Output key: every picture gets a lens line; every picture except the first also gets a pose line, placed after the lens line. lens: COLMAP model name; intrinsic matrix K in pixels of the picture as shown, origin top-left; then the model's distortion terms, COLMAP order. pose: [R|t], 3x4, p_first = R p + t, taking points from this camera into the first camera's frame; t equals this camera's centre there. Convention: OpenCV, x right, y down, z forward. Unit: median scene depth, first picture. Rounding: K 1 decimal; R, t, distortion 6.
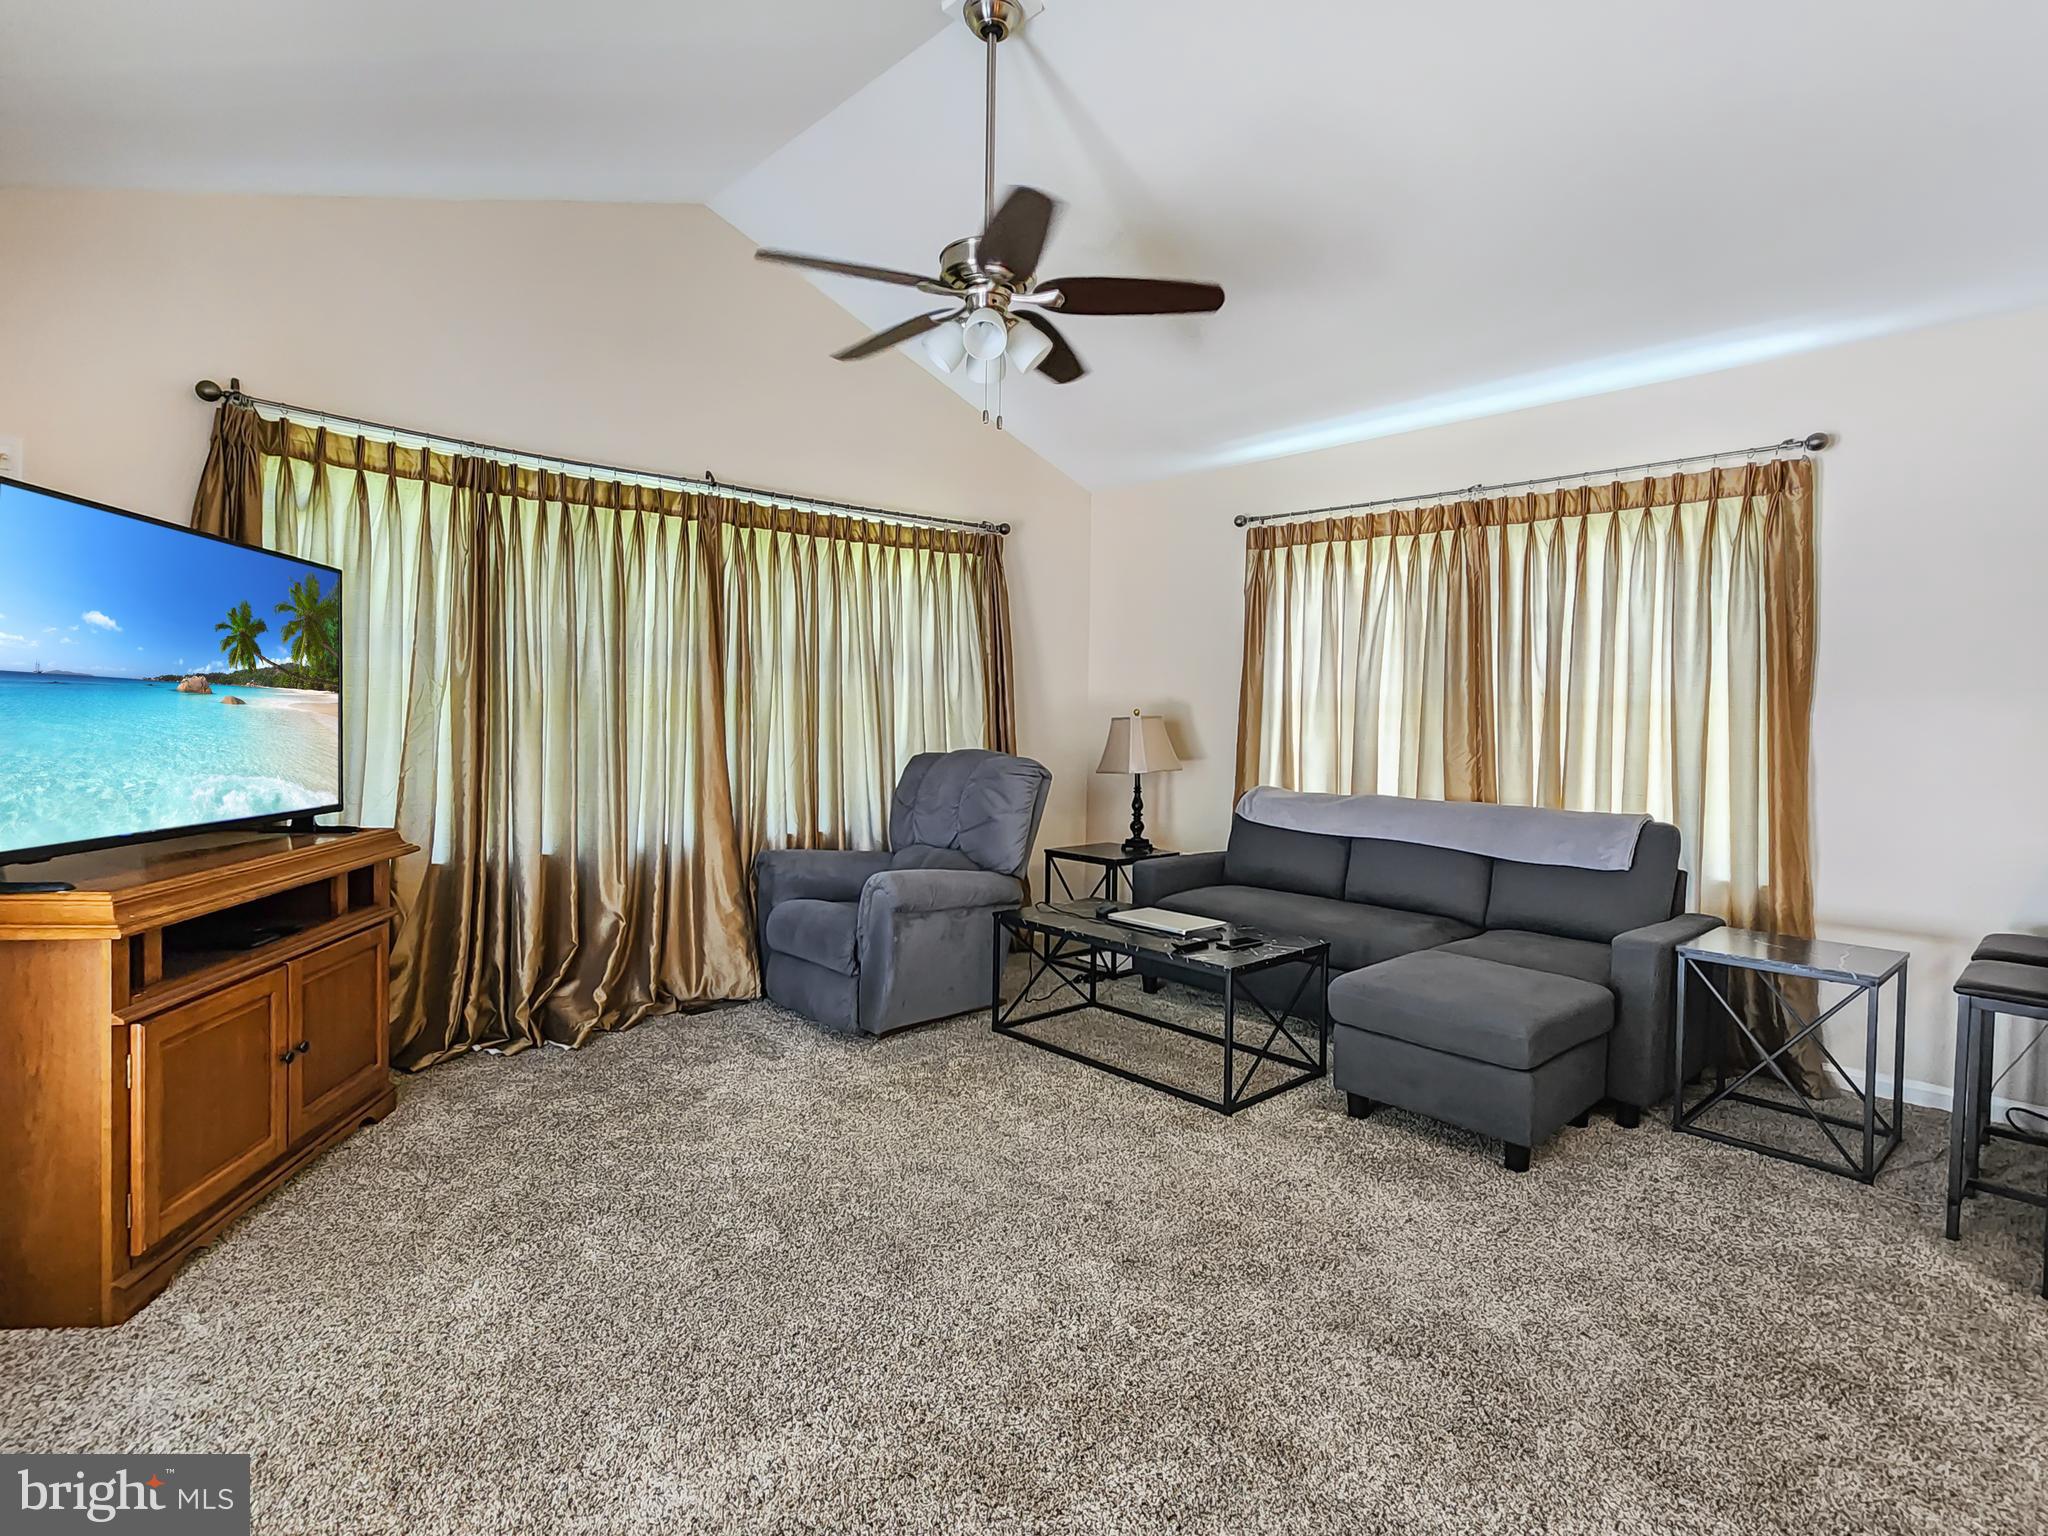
lens RADIAL K [[1003.9, 0, 978.4], [0, 1003.9, 729.5], [0, 0, 1]] dist [0.002526, 0.000207]
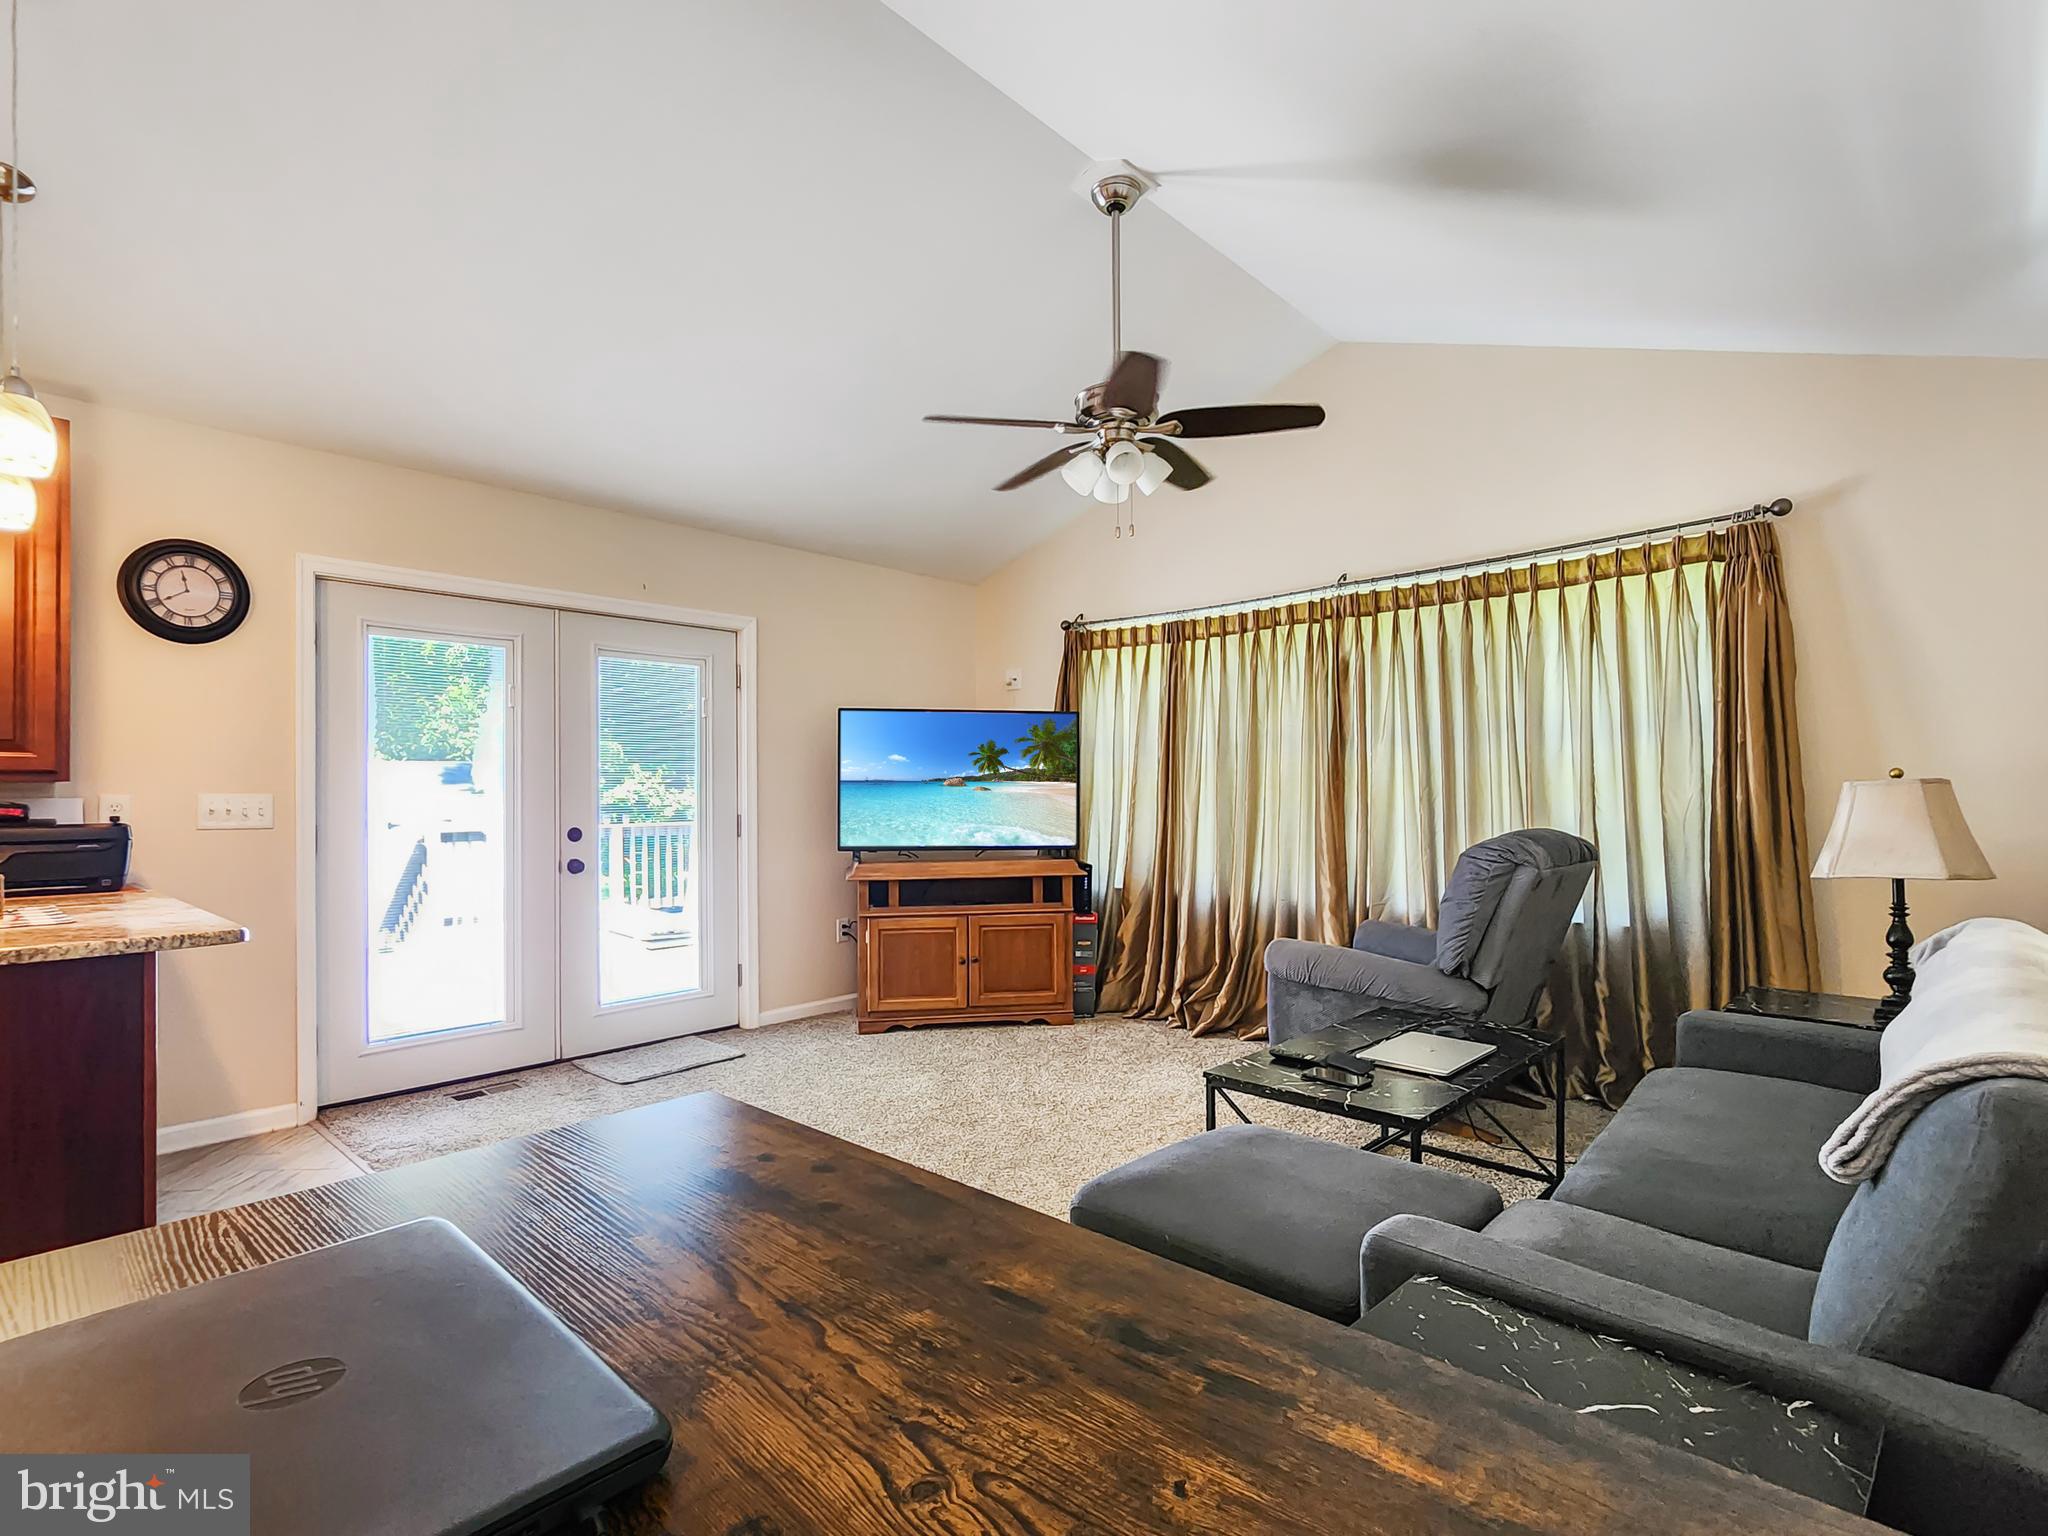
lens RADIAL K [[1009.7, 0, 1028.4], [0, 1009.7, 782.0], [0, 0, 1]] dist [0.015792, -0.000974]
pose [[0.106101, -0.023755, -0.994072, 0.957260], [-0.003737, 0.999698, -0.024288, 0.005292], [0.994348, 0.006291, 0.105980, 0.625766]]
